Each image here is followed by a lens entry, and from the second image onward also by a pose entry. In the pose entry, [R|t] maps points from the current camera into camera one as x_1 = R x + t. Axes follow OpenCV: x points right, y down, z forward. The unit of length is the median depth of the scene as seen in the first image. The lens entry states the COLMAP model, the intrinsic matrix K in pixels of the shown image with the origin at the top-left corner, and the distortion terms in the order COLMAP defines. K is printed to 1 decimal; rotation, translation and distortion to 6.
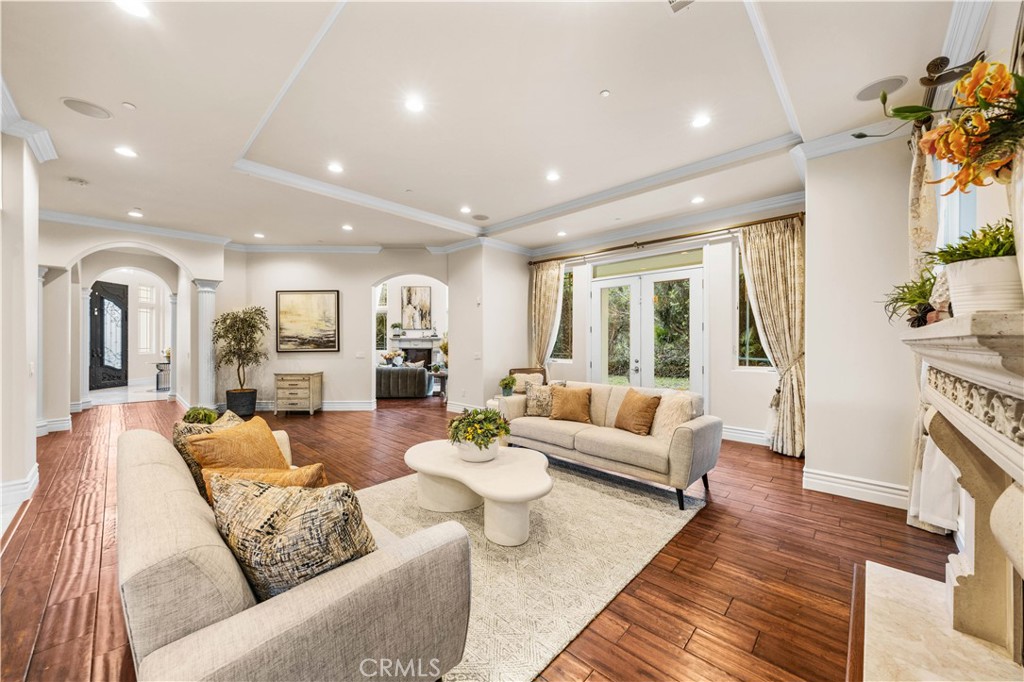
lens RADIAL K [[383.8, 0, 507.3], [0, 383.8, 338.7], [0, 0, 1]] dist [0.000846, 0.000335]
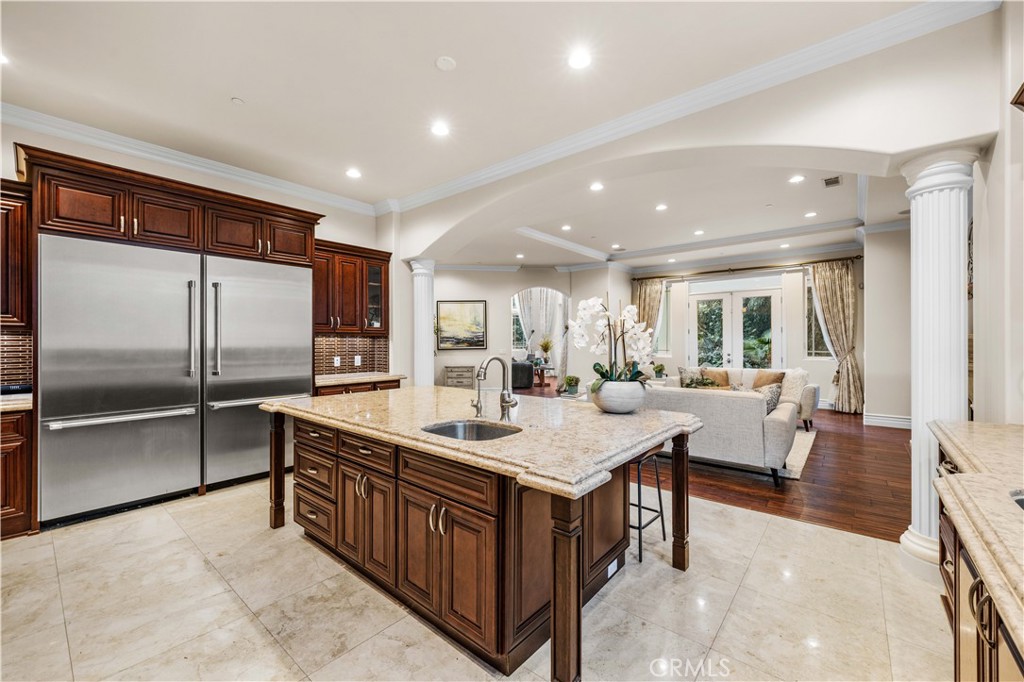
lens RADIAL K [[413.2, 0, 510.6], [0, 413.2, 337.5], [0, 0, 1]] dist [-0.000558, 0.000064]
pose [[0.998387, -0.003554, 0.056672, -0.463587], [0.003557, 0.999994, 0.000041, -0.004211], [-0.056672, 0.000160, 0.998393, -0.383576]]
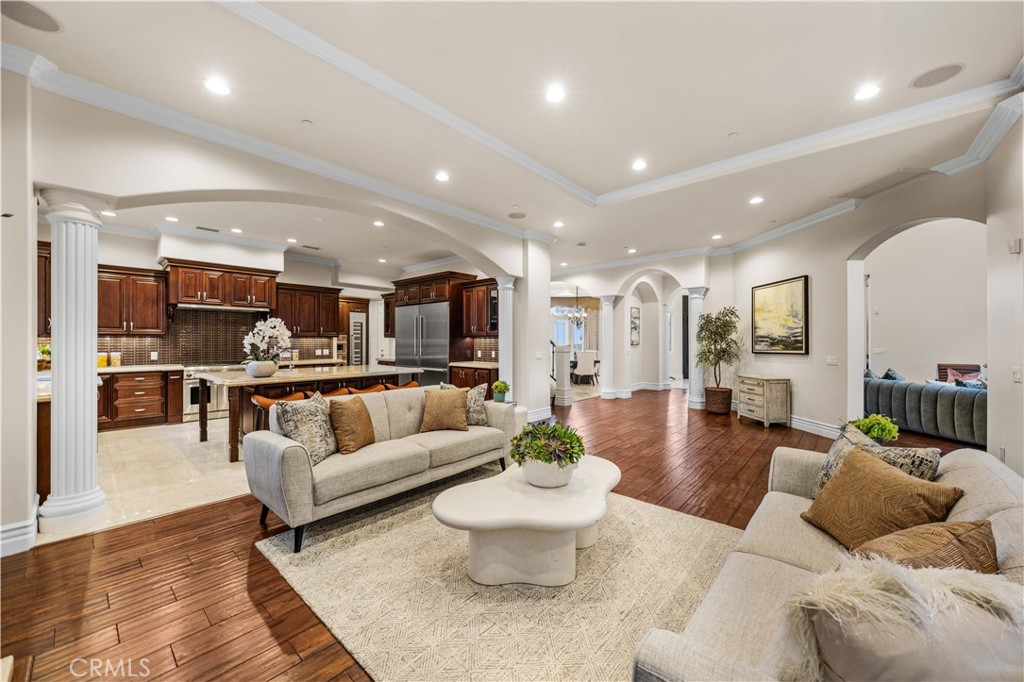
lens RADIAL K [[383.8, 0, 505.7], [0, 383.8, 341.4], [0, 0, 1]] dist [0.000846, 0.000335]
pose [[0.022755, -0.003502, -0.999735, 0.336282], [0.008111, 0.999962, -0.003318, 0.005121], [0.999708, -0.008033, 0.022782, 0.400962]]
